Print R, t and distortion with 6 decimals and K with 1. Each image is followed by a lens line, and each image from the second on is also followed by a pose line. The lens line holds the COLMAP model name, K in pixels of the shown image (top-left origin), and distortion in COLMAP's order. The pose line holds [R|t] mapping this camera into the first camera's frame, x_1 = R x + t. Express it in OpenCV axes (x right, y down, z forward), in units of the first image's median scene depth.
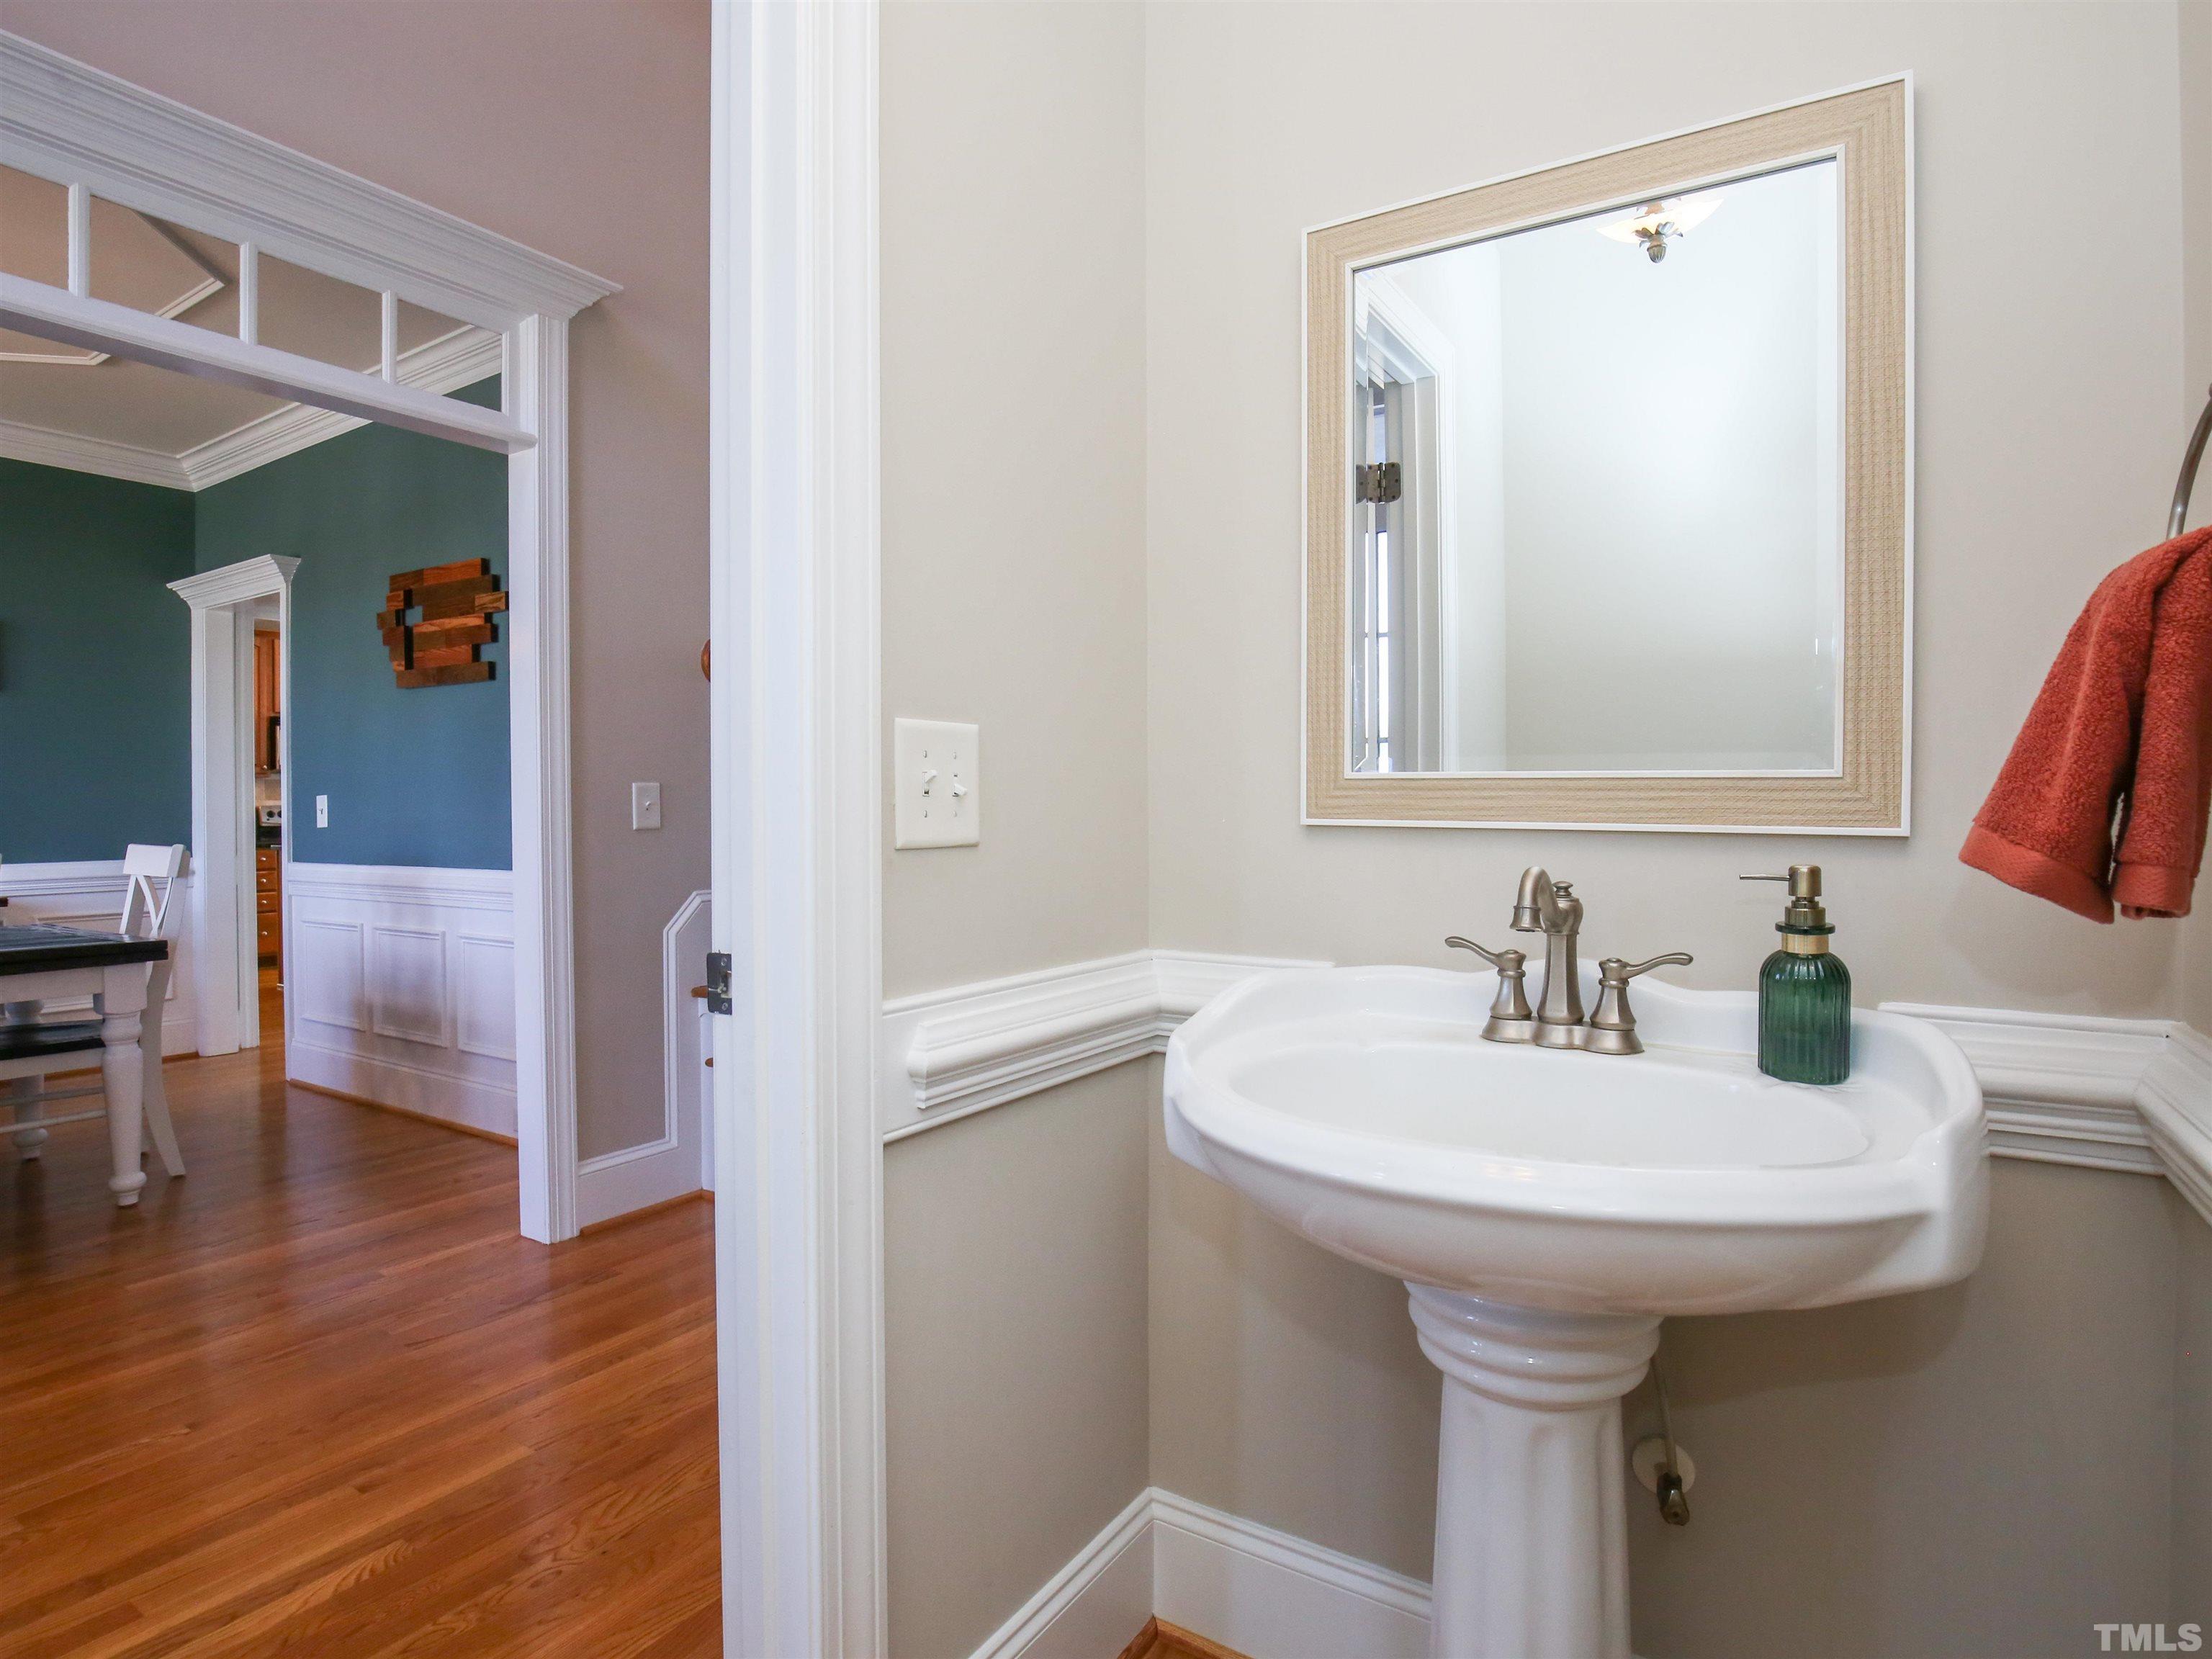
lens RADIAL K [[1151.5, 0, 1106.0], [0, 1151.5, 829.5], [0, 0, 1]] dist [-0.034275, 0.000175]
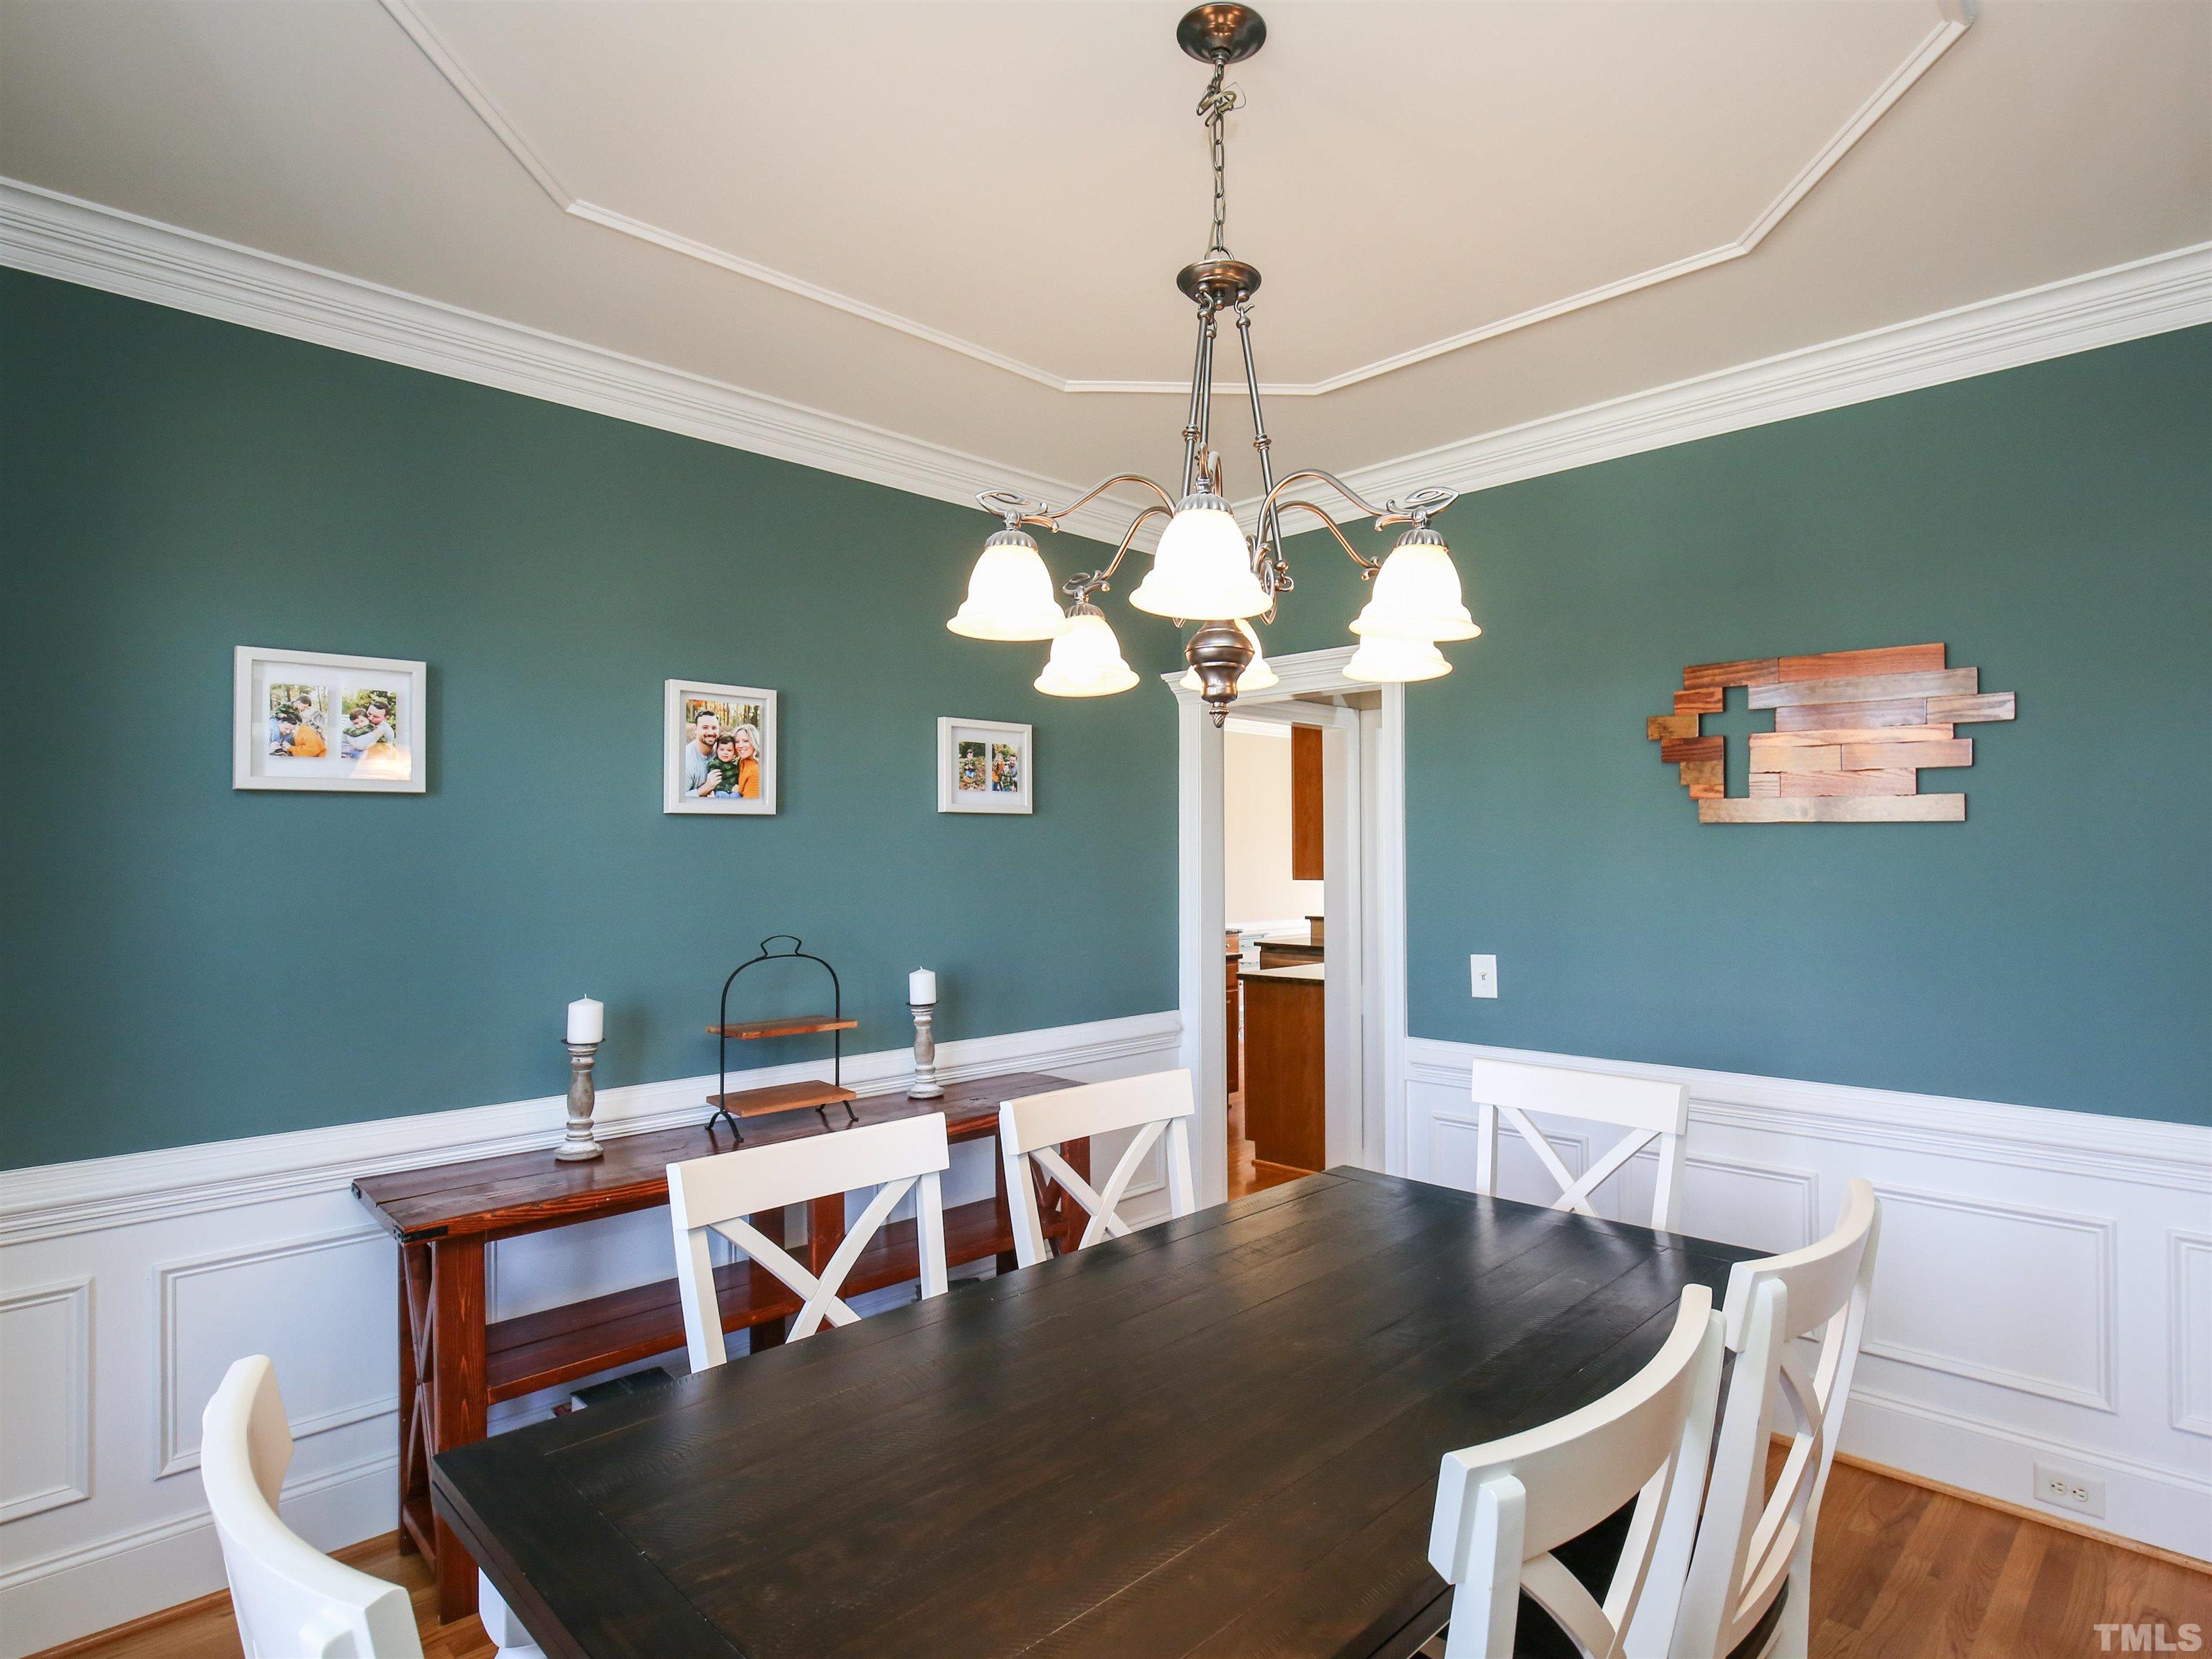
lens RADIAL K [[1158.0, 0, 1171.4], [0, 1158.0, 833.7], [0, 0, 1]] dist [-0.021853, 0.000431]
pose [[0.981524, -0.003051, -0.191313, -0.747763], [-0.004327, 0.999263, -0.038135, -0.080146], [0.191288, 0.038258, 0.980788, 0.202174]]
